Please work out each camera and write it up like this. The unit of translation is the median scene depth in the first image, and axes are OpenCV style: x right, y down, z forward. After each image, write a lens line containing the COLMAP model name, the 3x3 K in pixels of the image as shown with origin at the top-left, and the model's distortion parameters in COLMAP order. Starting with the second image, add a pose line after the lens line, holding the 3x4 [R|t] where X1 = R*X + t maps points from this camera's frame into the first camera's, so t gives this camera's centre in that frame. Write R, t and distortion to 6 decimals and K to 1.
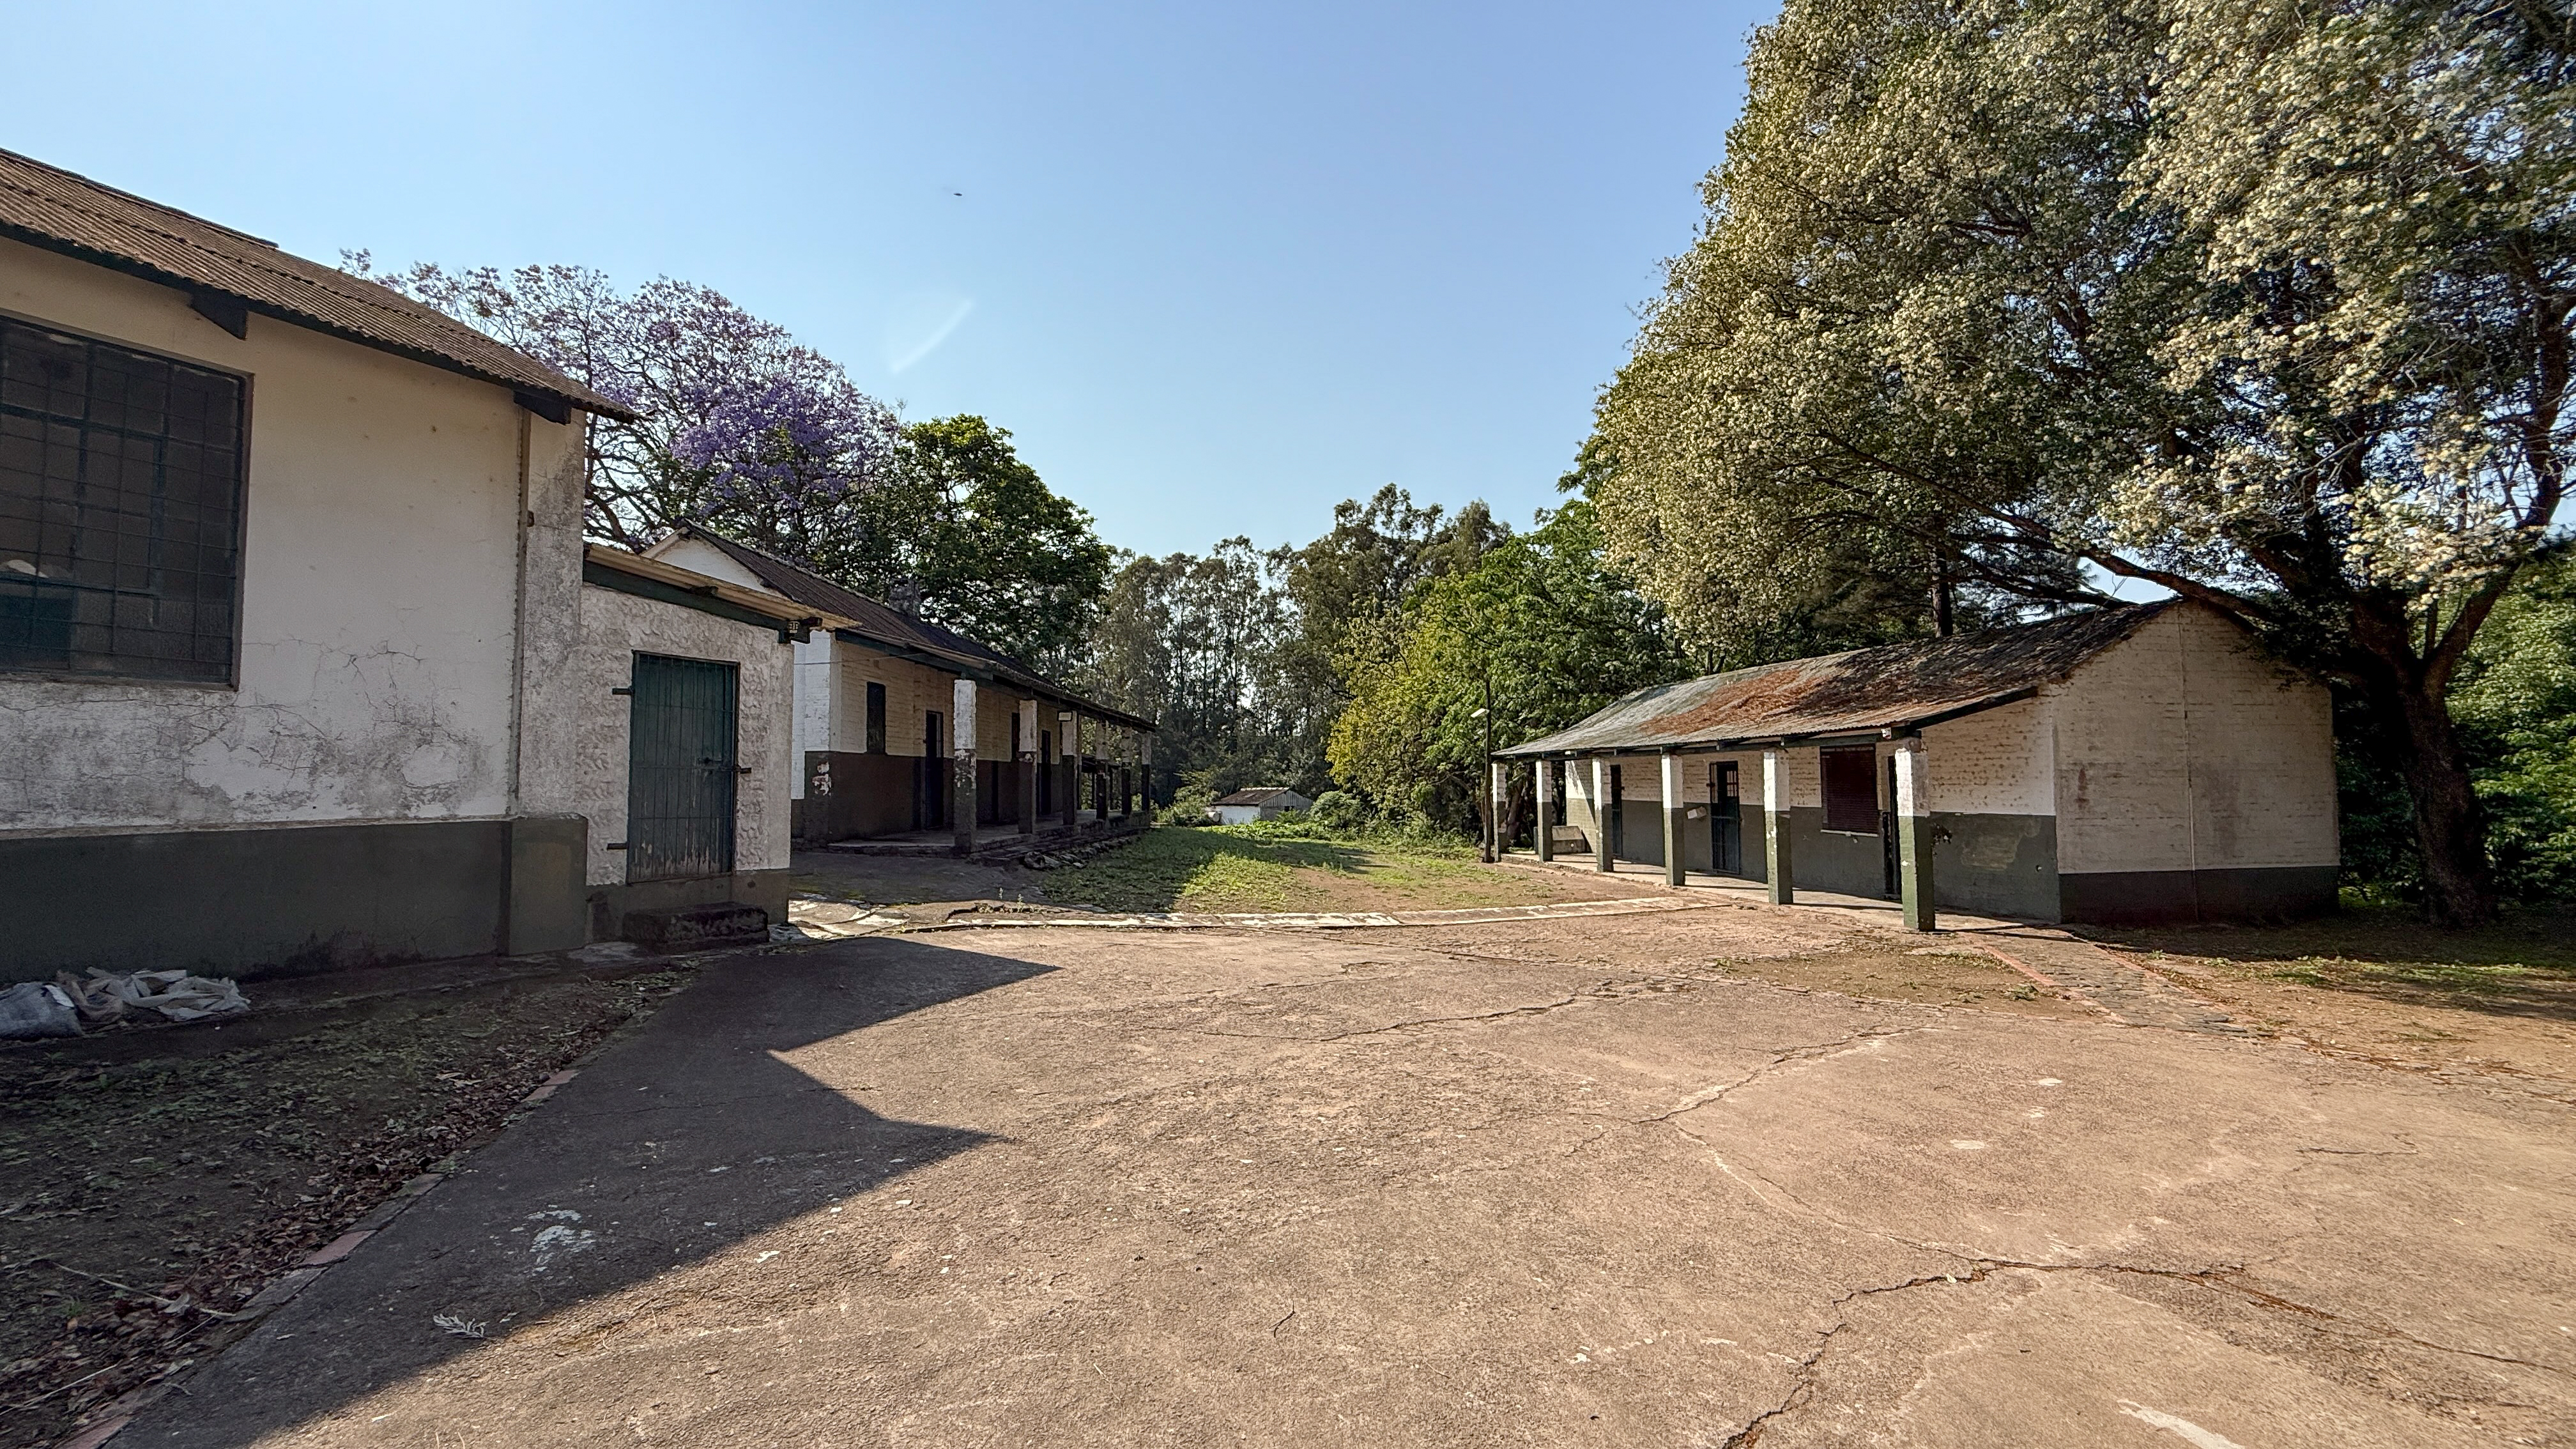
lens RADIAL K [[1031.5, 0, 1288.0], [0, 1031.5, 726.0], [0, 0, 1]] dist [0.002427, 0.000465]
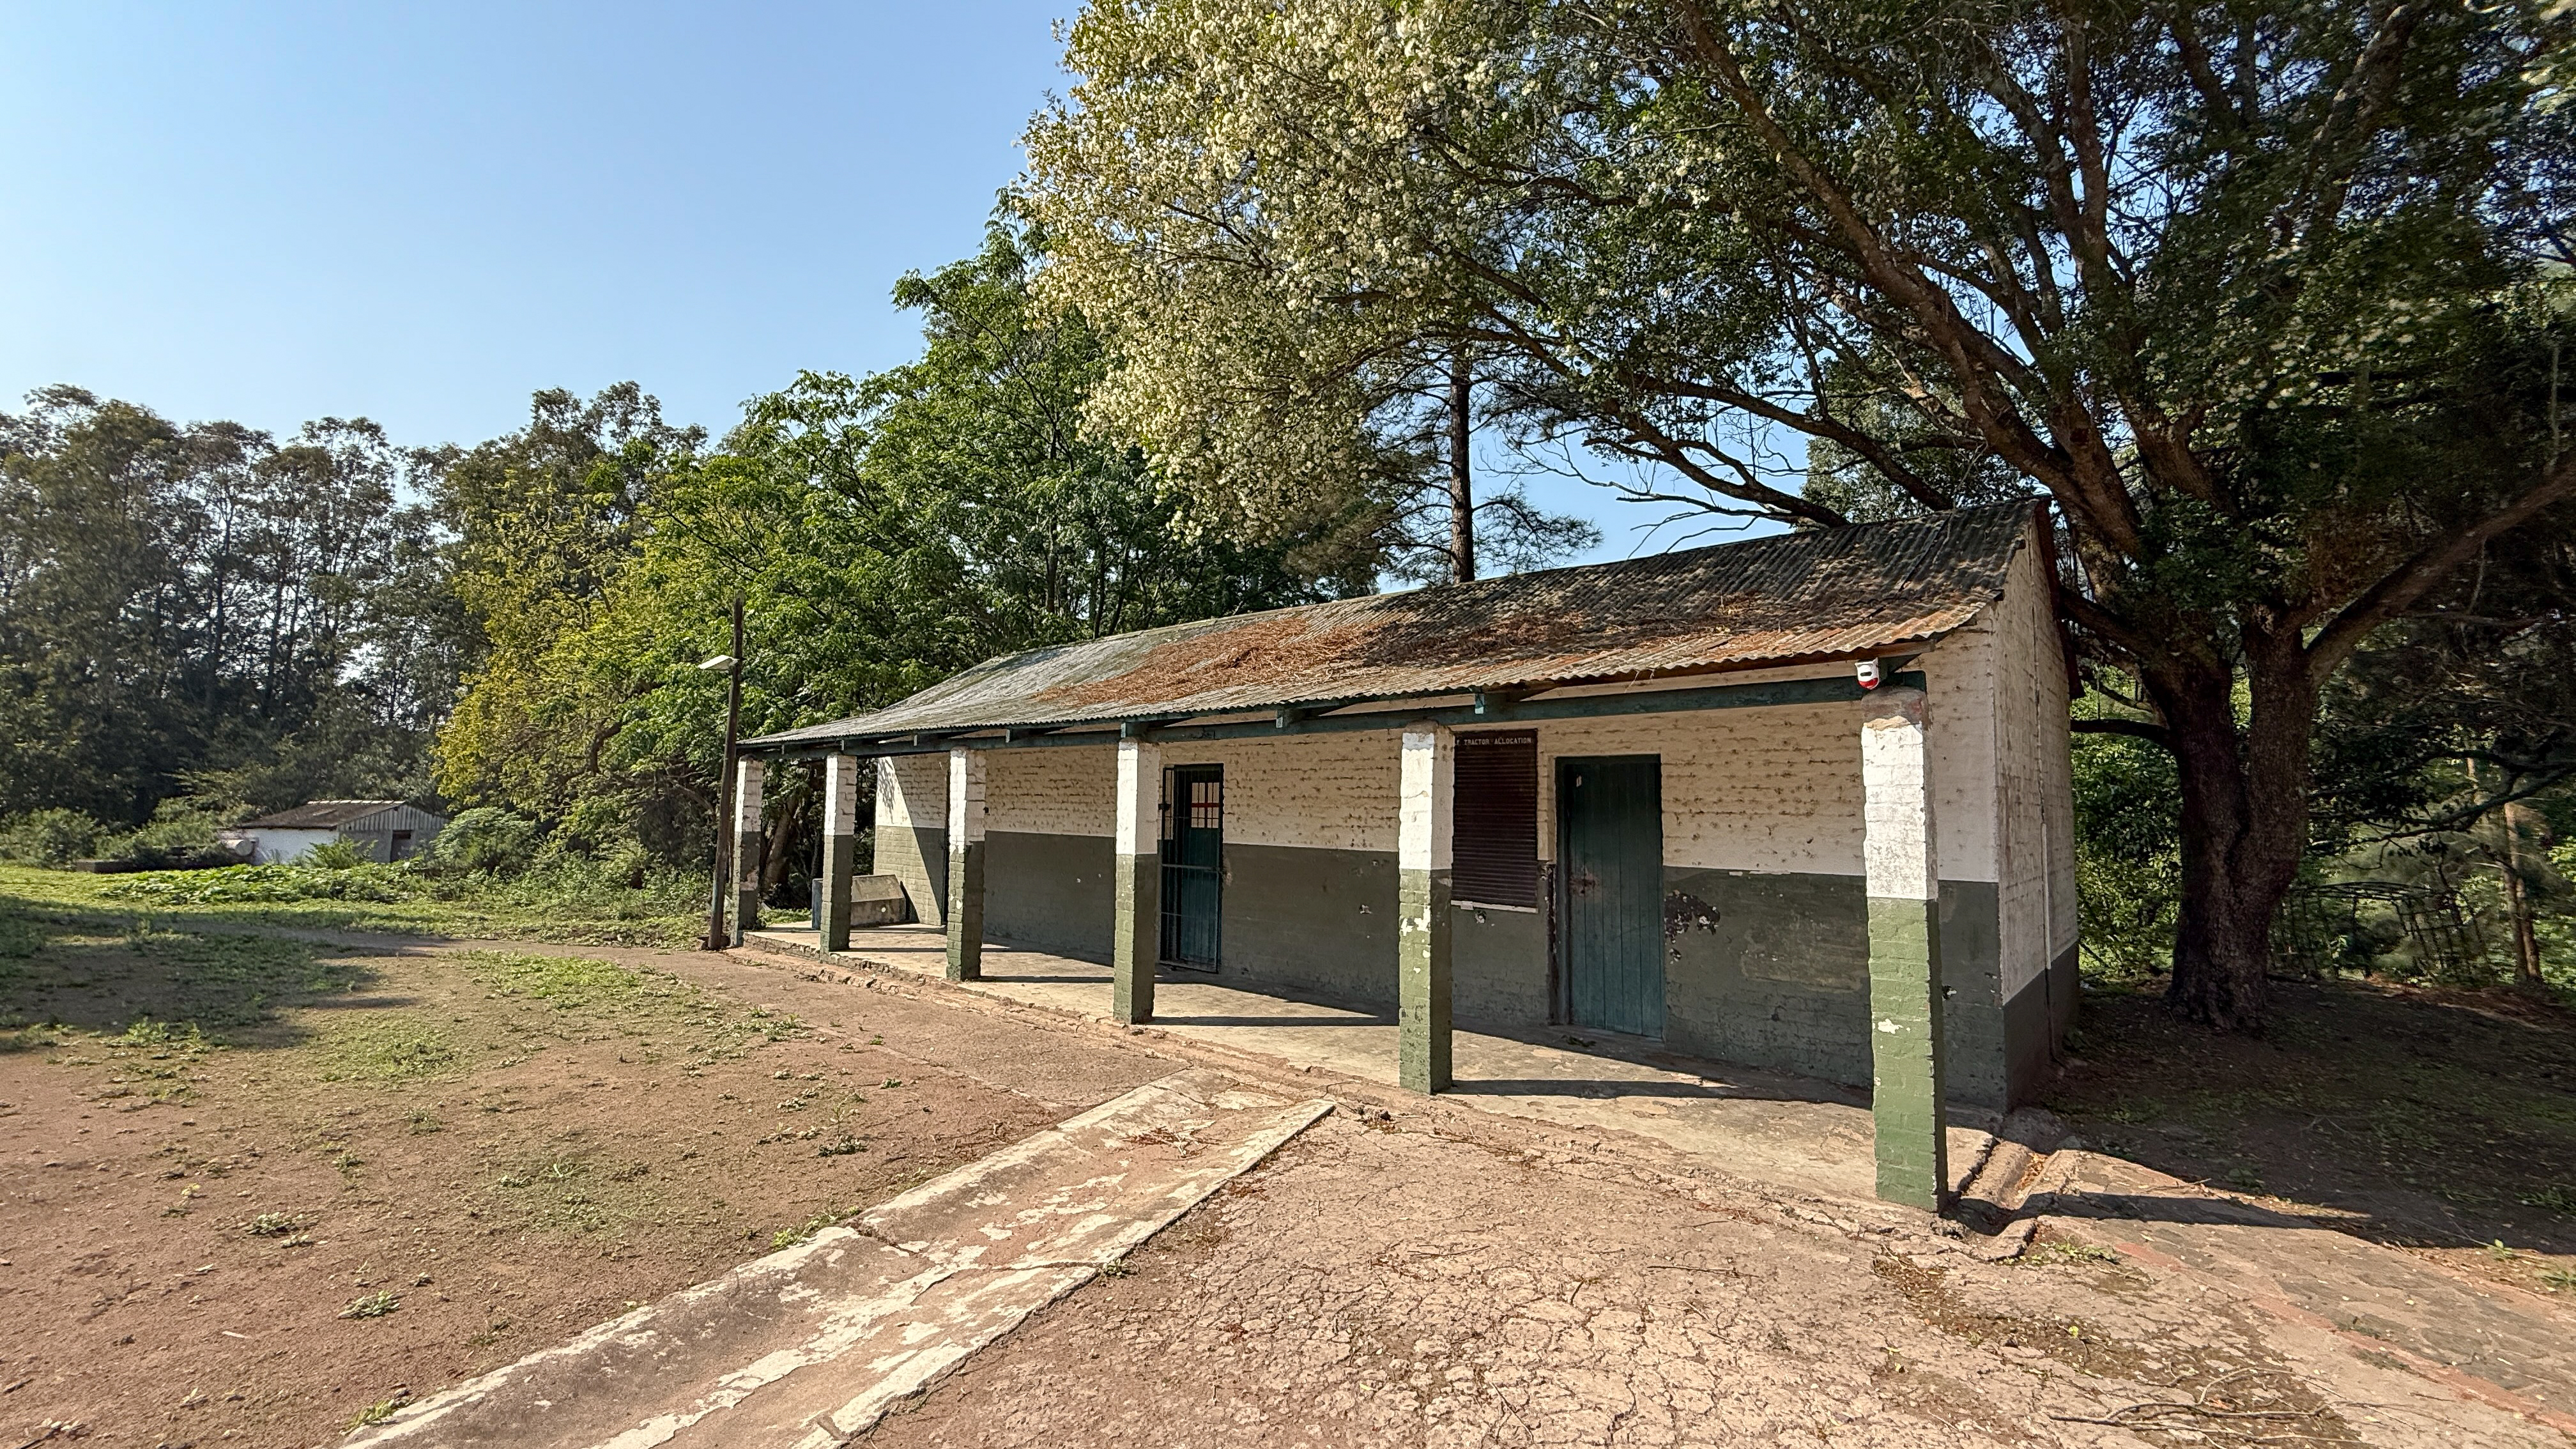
lens RADIAL K [[1031.5, 0, 1283.6], [0, 1031.5, 710.0], [0, 0, 1]] dist [0.002427, 0.000465]
pose [[0.787591, 0.071523, 0.612034, 0.084177], [-0.050193, 0.997387, -0.051965, 0.022317], [-0.614151, 0.010207, 0.789123, 0.371804]]
